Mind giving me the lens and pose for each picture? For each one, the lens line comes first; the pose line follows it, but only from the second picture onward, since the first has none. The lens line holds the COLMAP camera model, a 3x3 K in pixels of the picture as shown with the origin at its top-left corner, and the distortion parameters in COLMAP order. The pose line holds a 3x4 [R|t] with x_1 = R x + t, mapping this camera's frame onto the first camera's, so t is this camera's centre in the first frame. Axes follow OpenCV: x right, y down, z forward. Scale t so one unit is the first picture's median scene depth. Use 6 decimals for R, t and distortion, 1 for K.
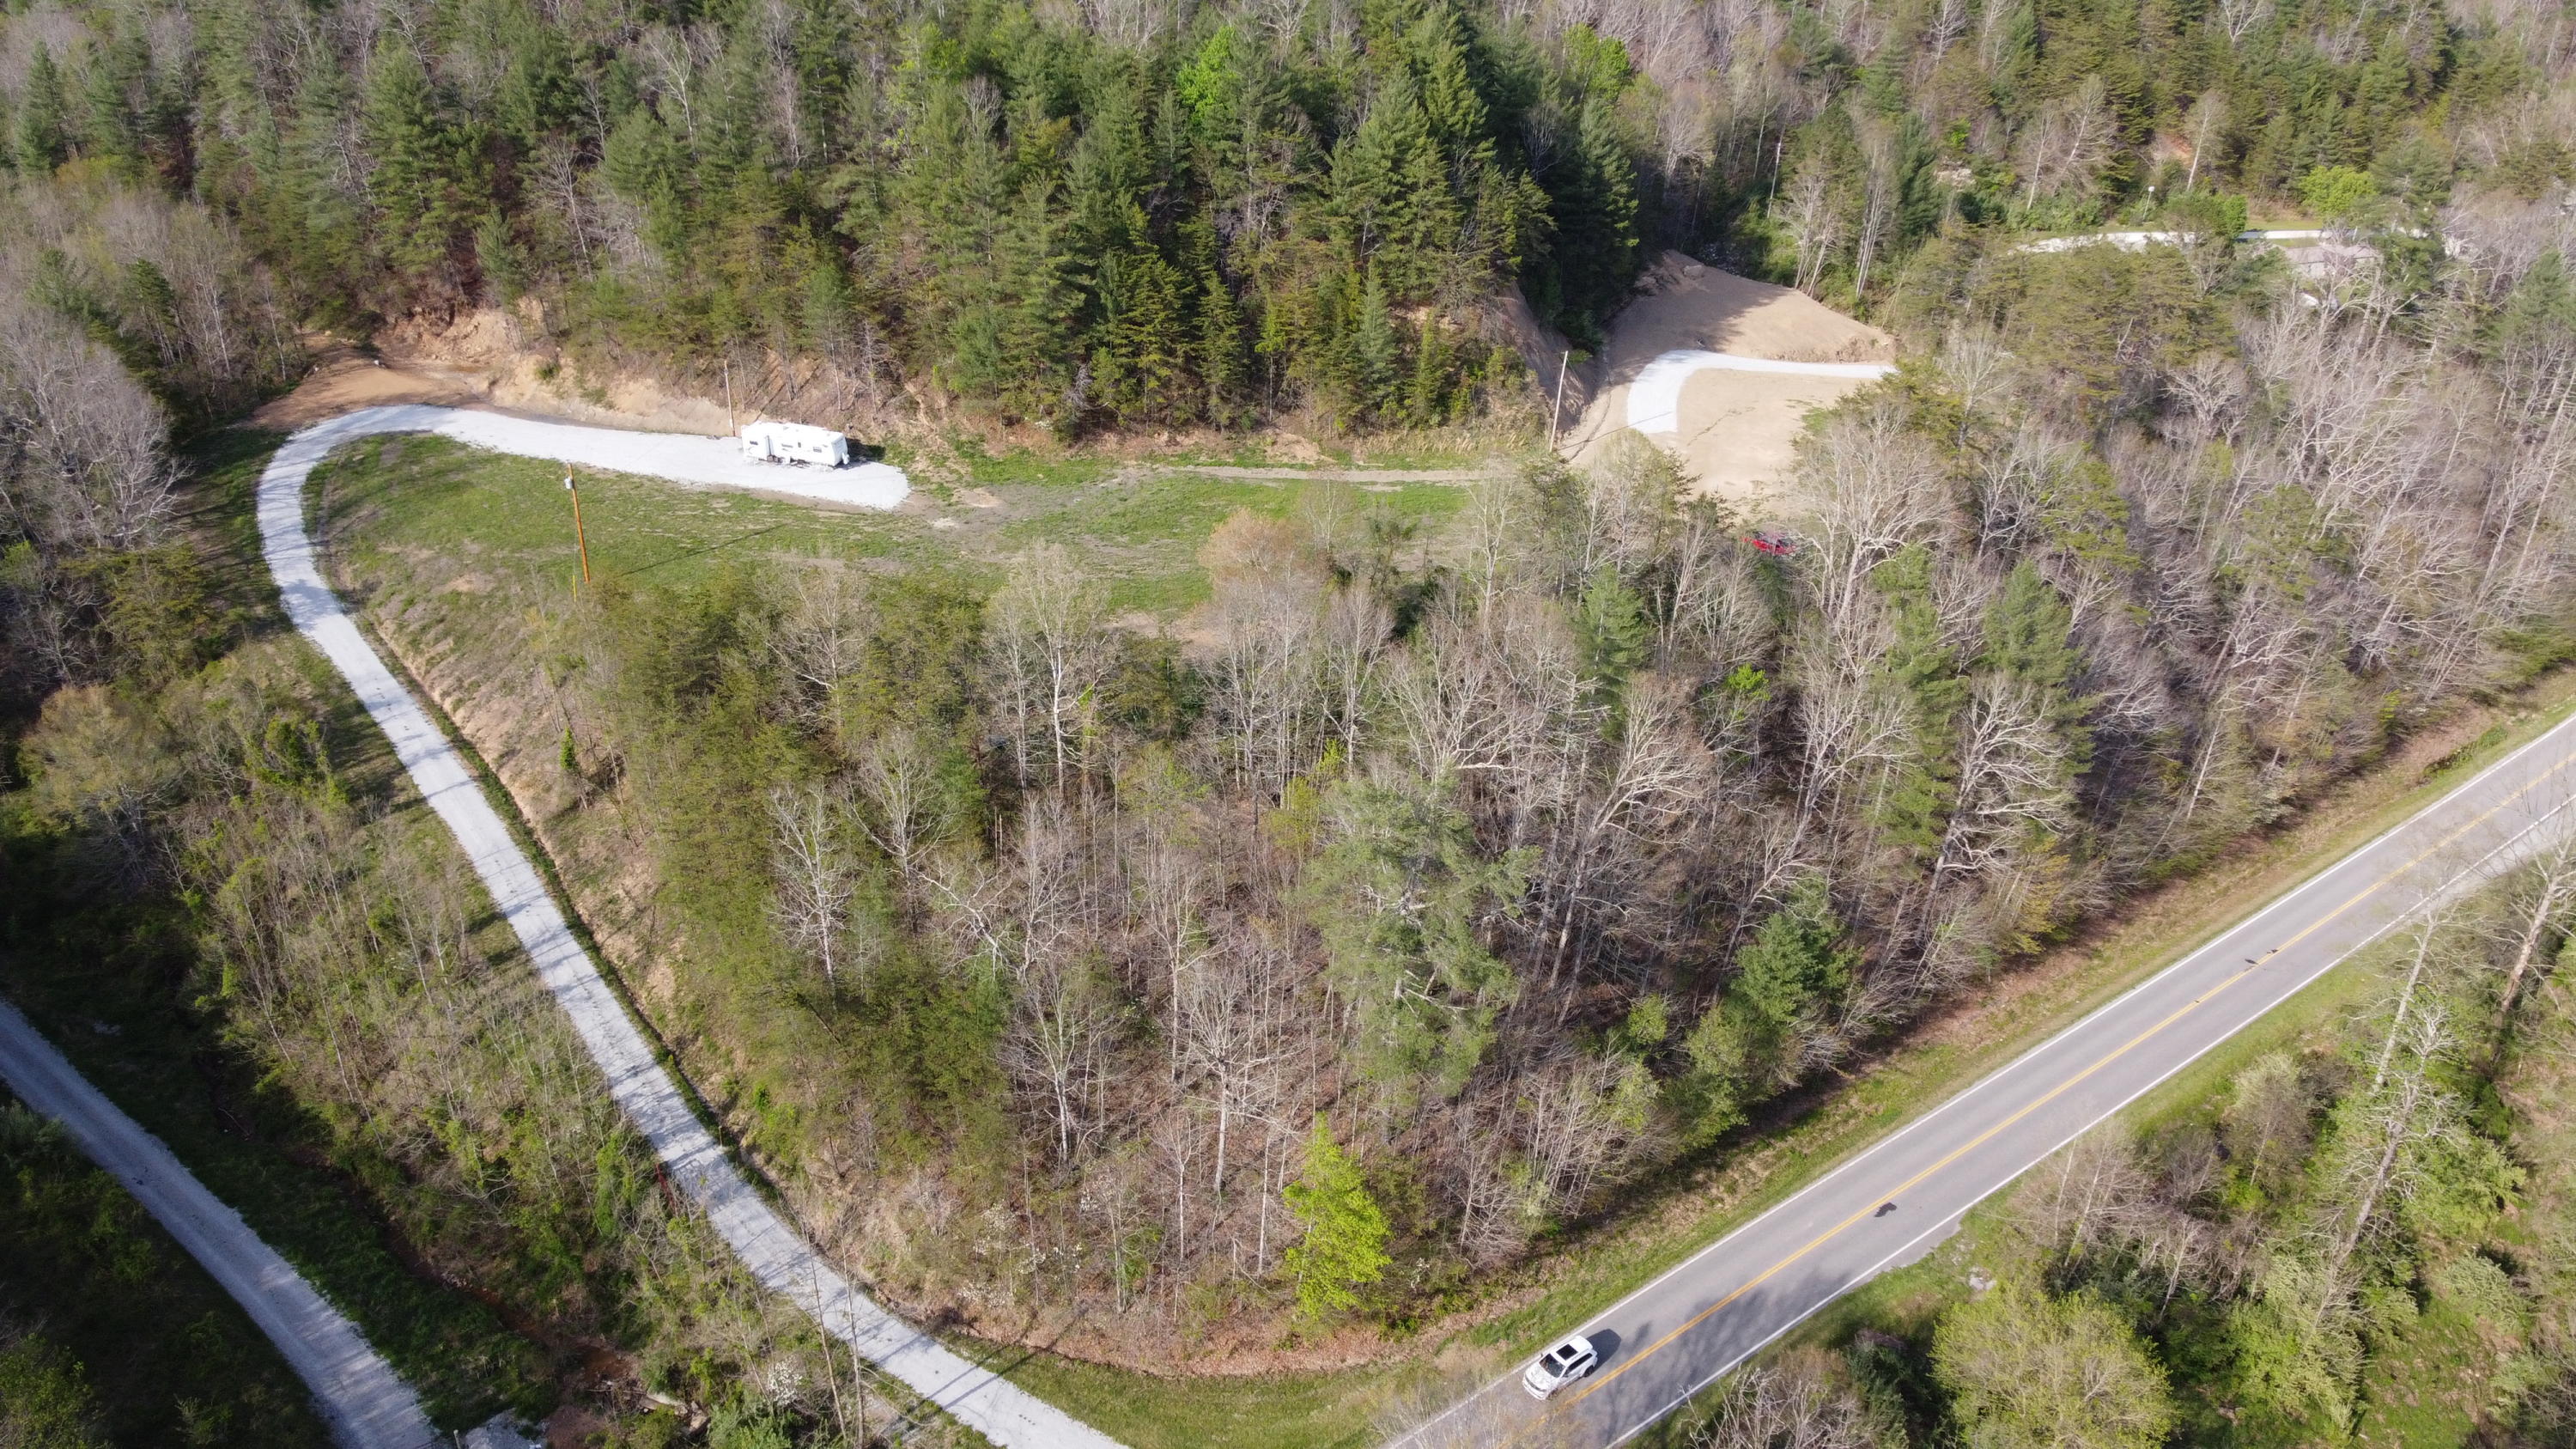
lens RADIAL K [[1908.9, 0, 1300.3], [0, 1908.9, 724.8], [0, 0, 1]] dist [0.151656, -0.282138]
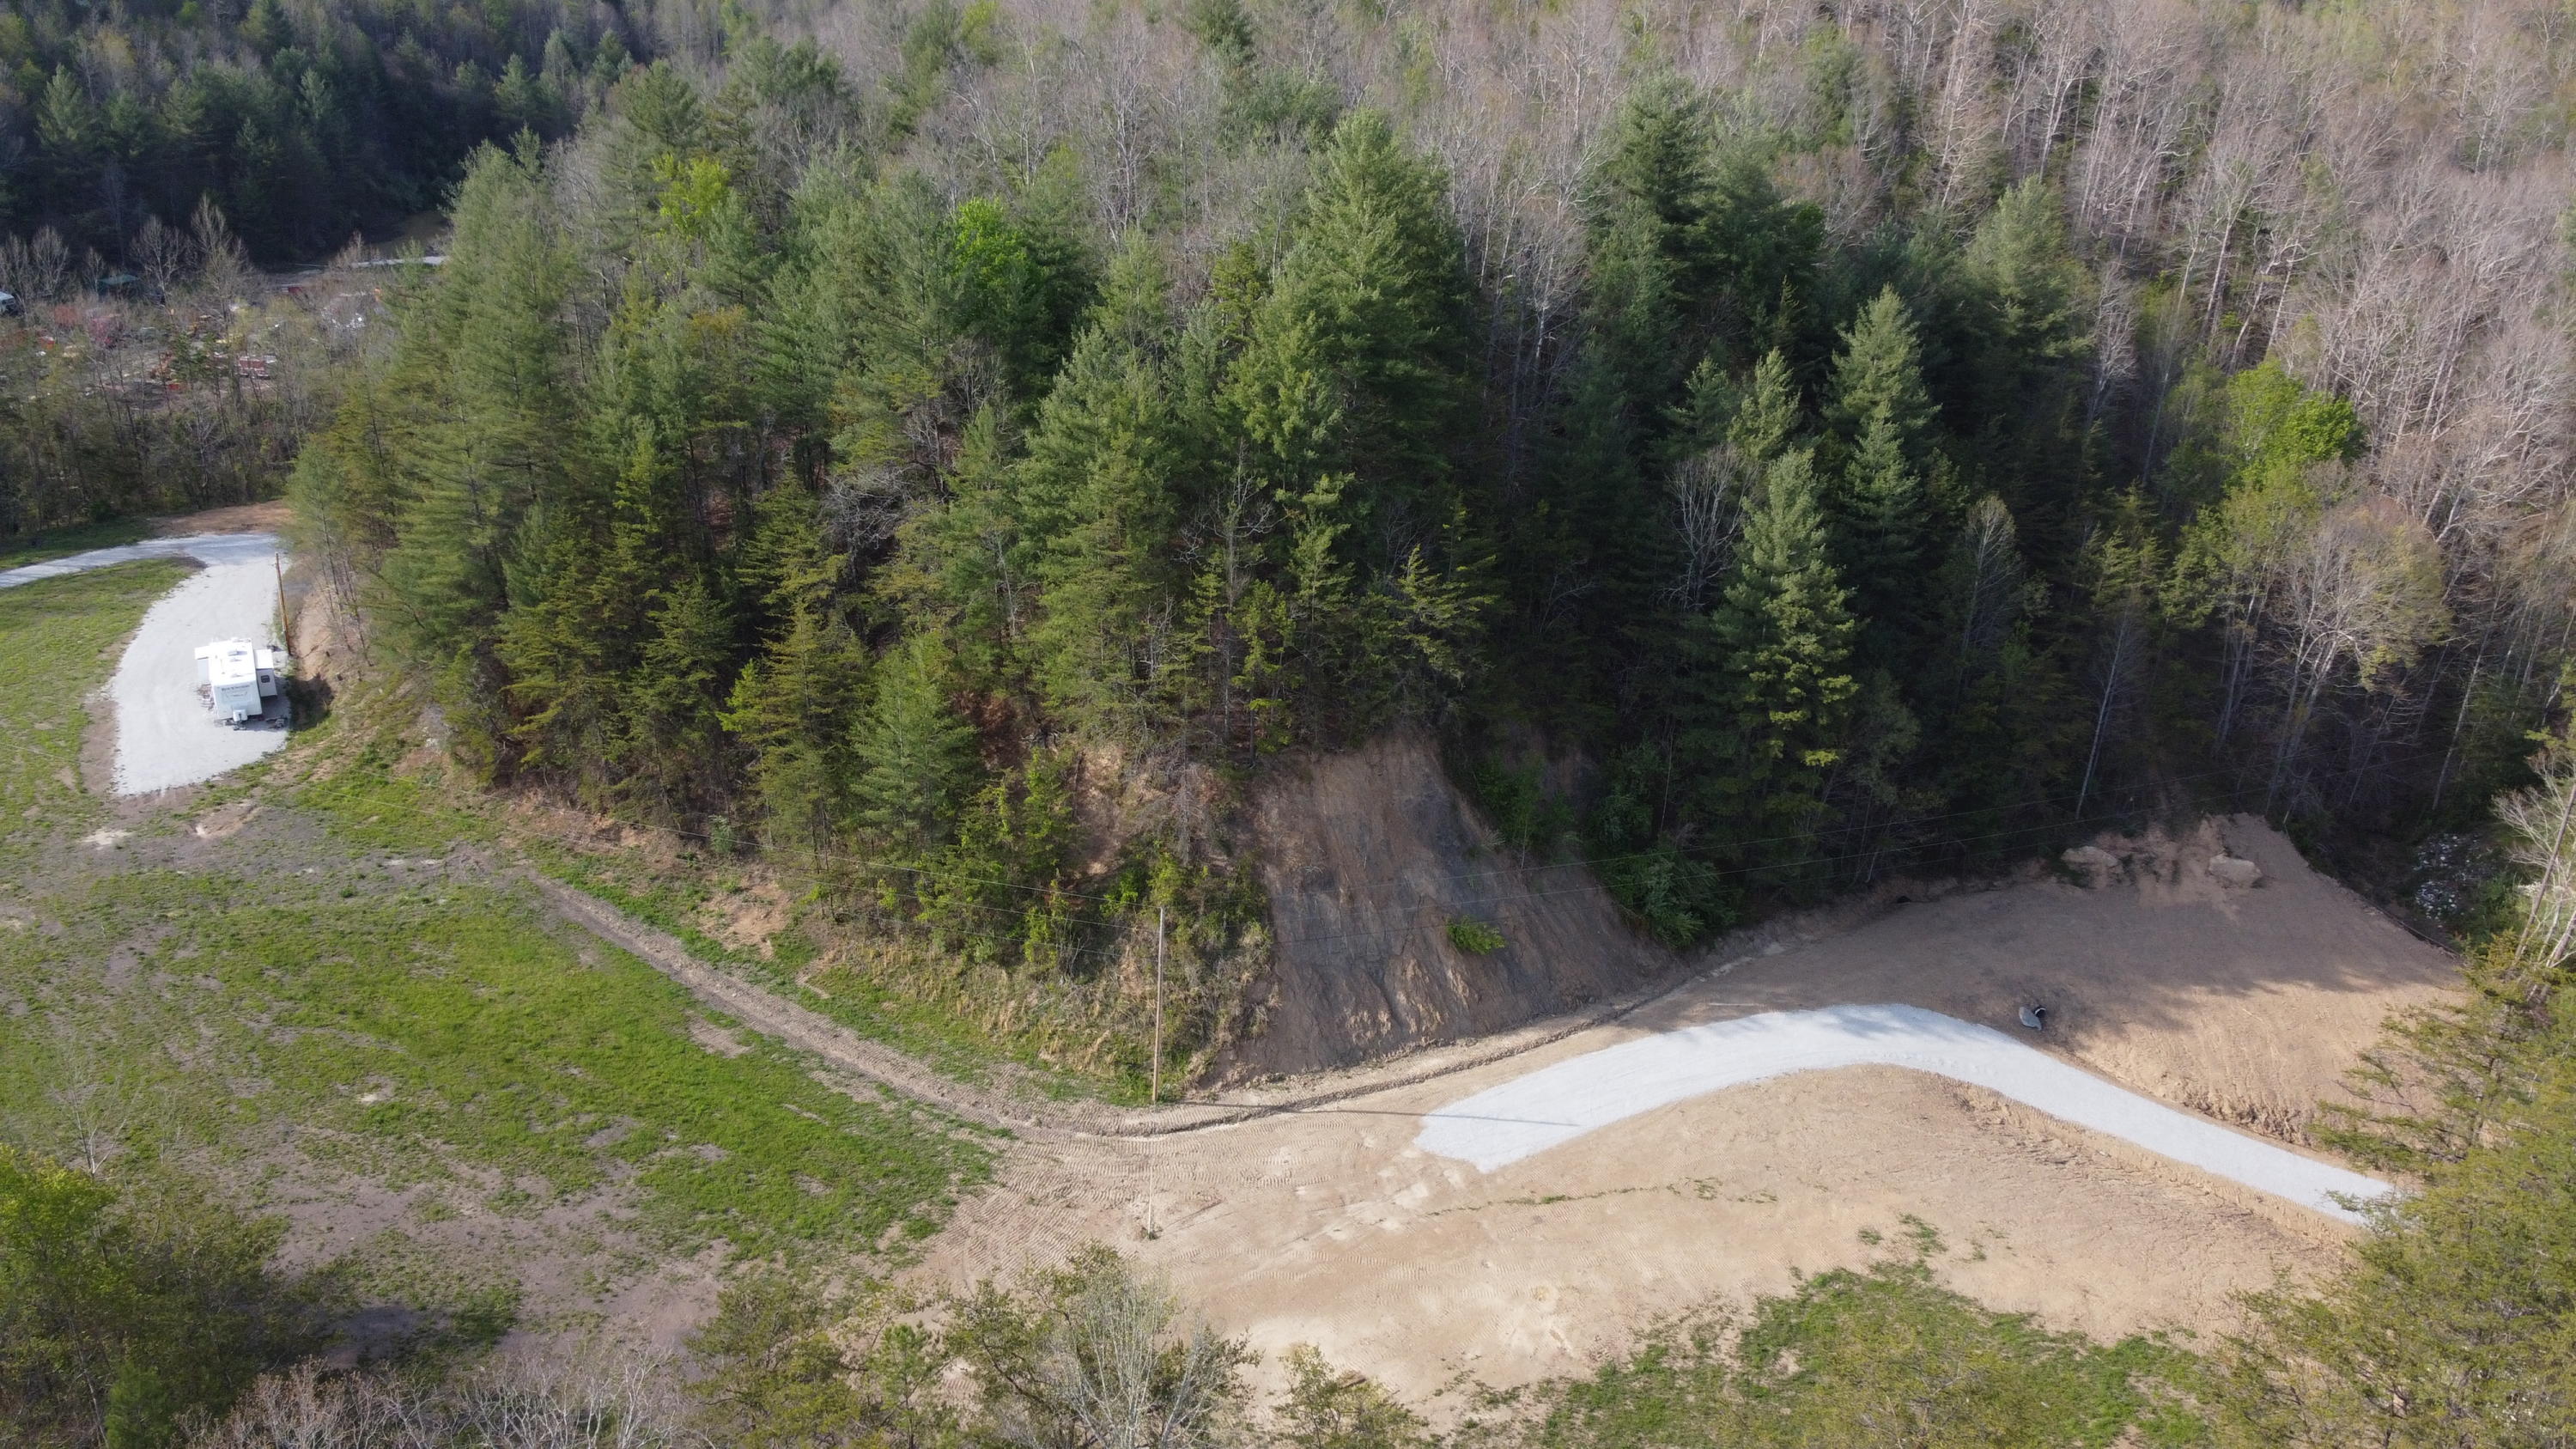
lens RADIAL K [[1915.5, 0, 1295.2], [0, 1915.5, 733.3], [0, 0, 1]] dist [0.171760, -0.281807]
pose [[0.718436, 0.265467, -0.642944, 0.451359], [-0.352850, 0.935646, -0.007959, -0.243082], [0.599455, 0.232581, 0.765872, 0.658201]]
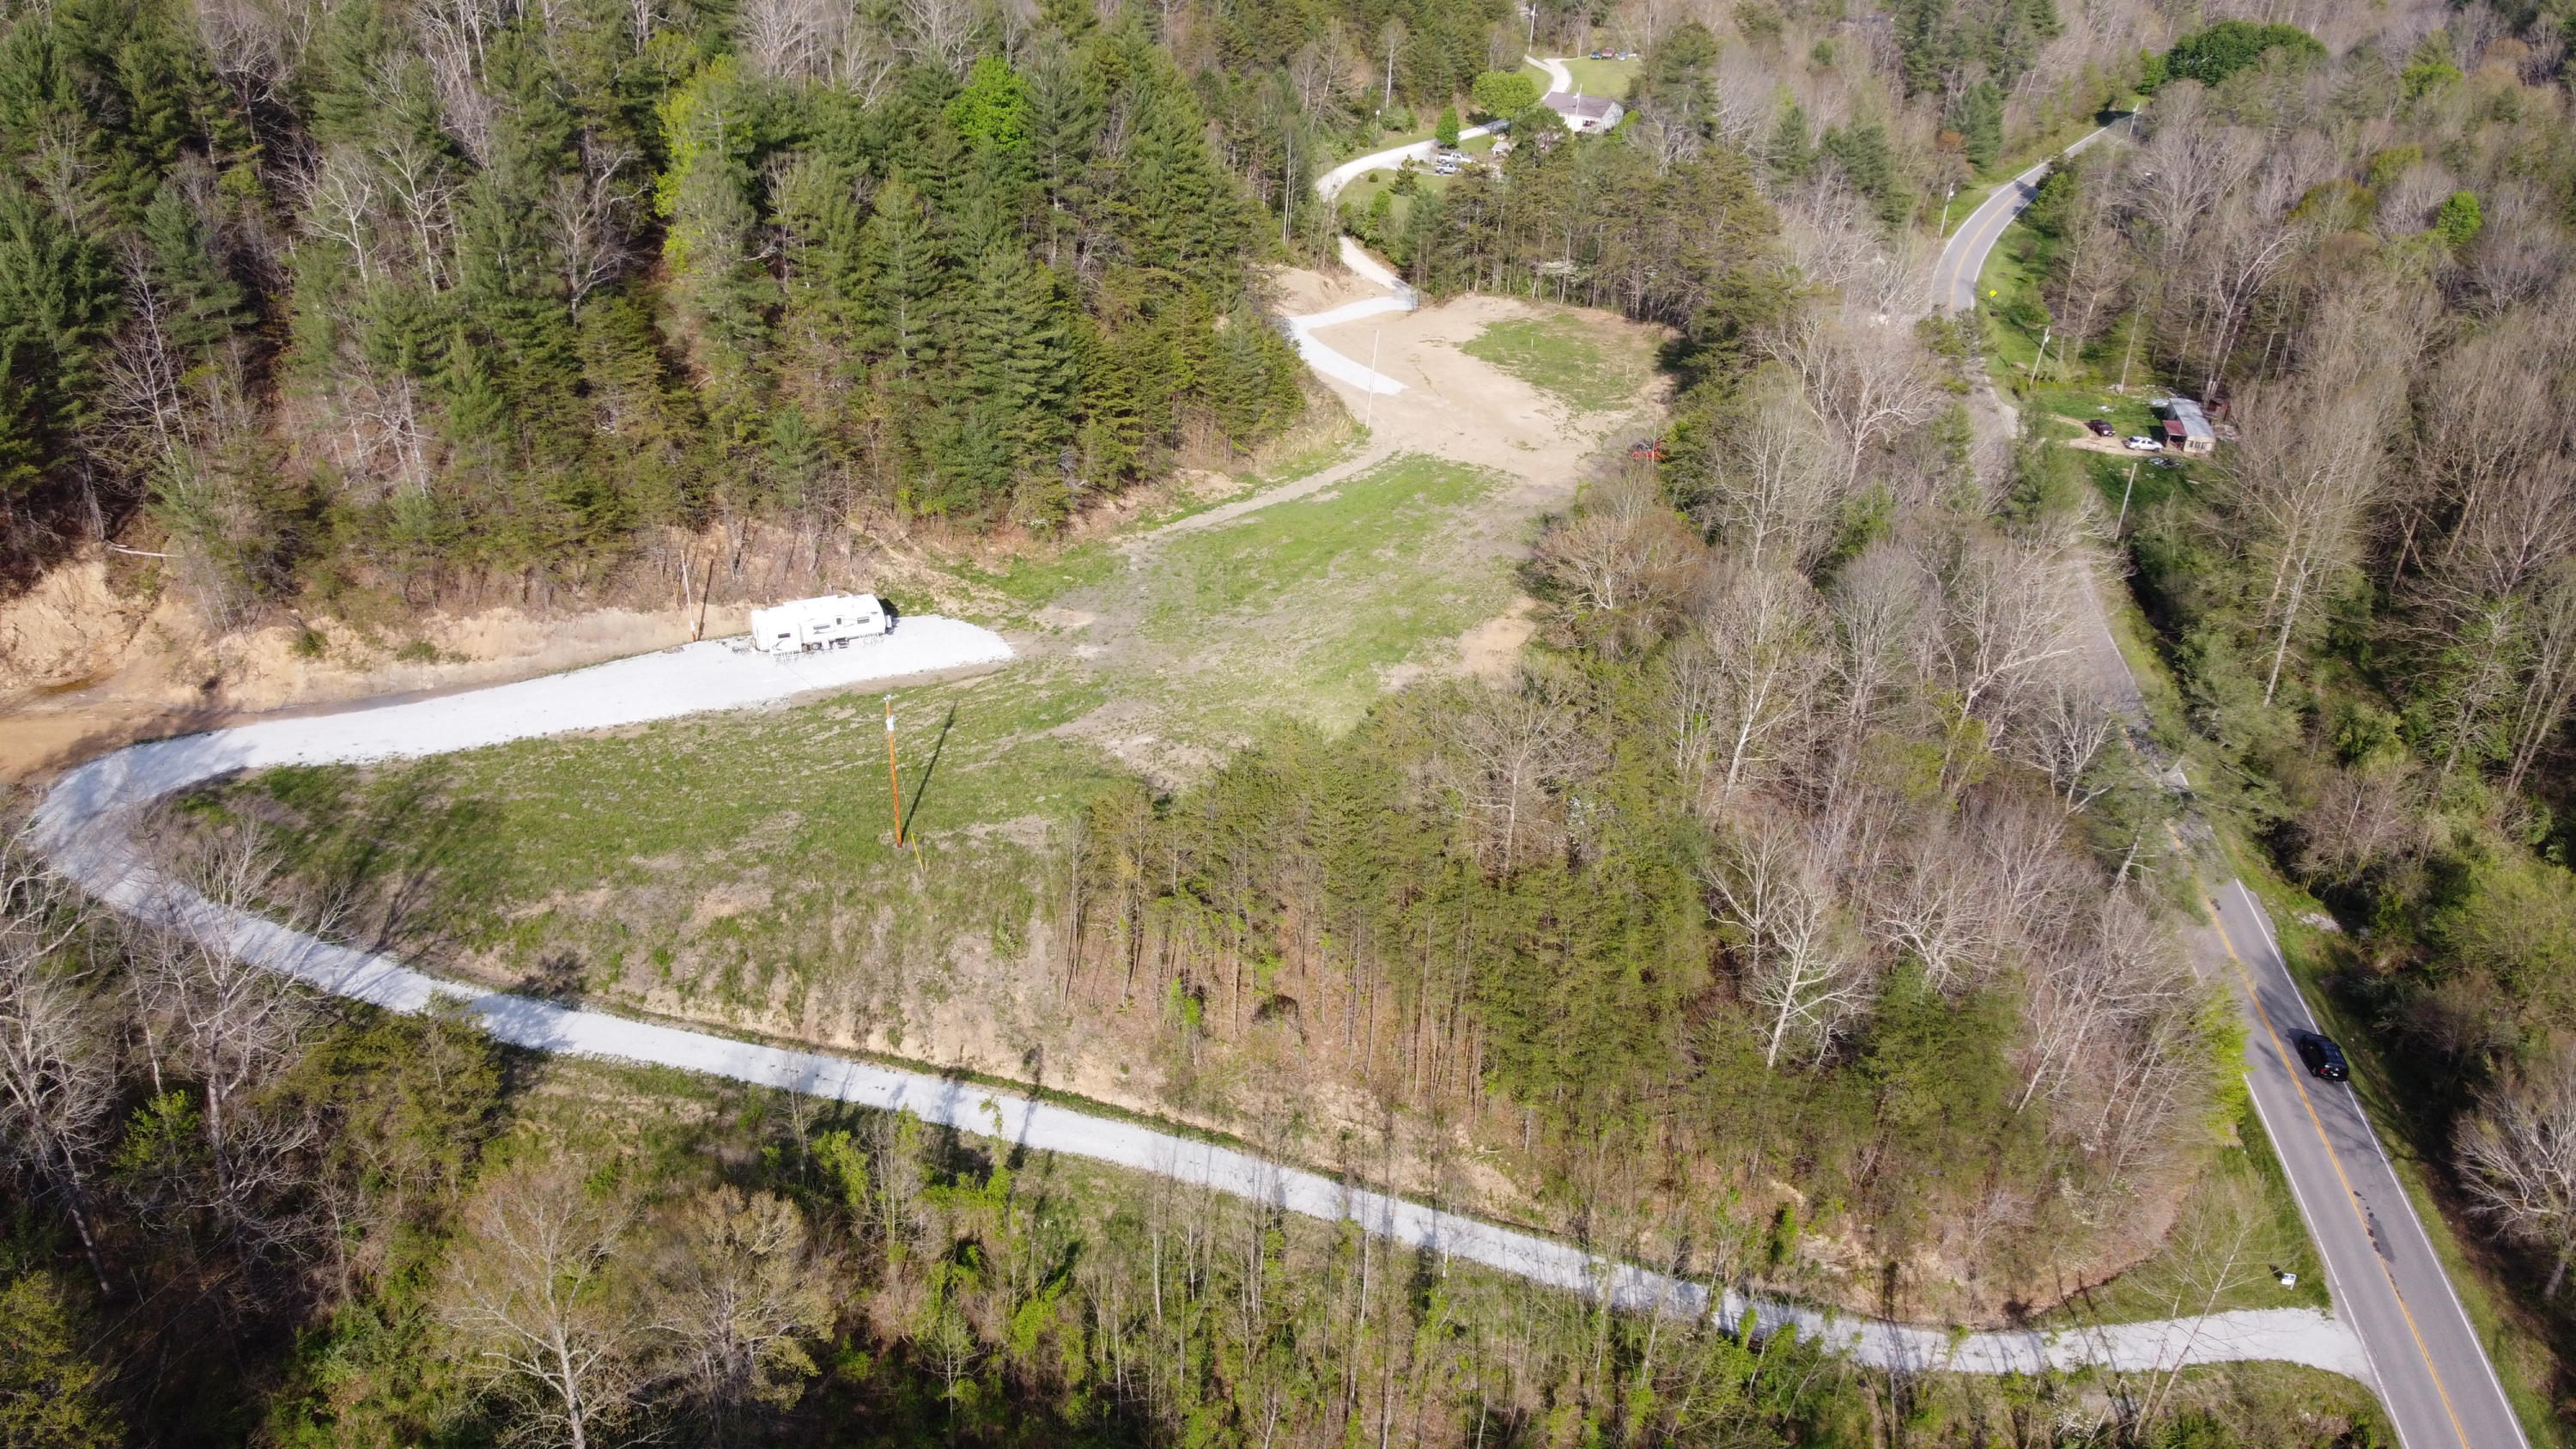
lens RADIAL K [[1864.8, 0, 1297.8], [0, 1864.8, 732.0], [0, 0, 1]] dist [0.146434, -0.251878]
pose [[0.740362, -0.323414, 0.589295, -0.564875], [0.309452, 0.942217, 0.128323, -0.133981], [-0.596745, 0.087353, 0.797662, 0.237503]]
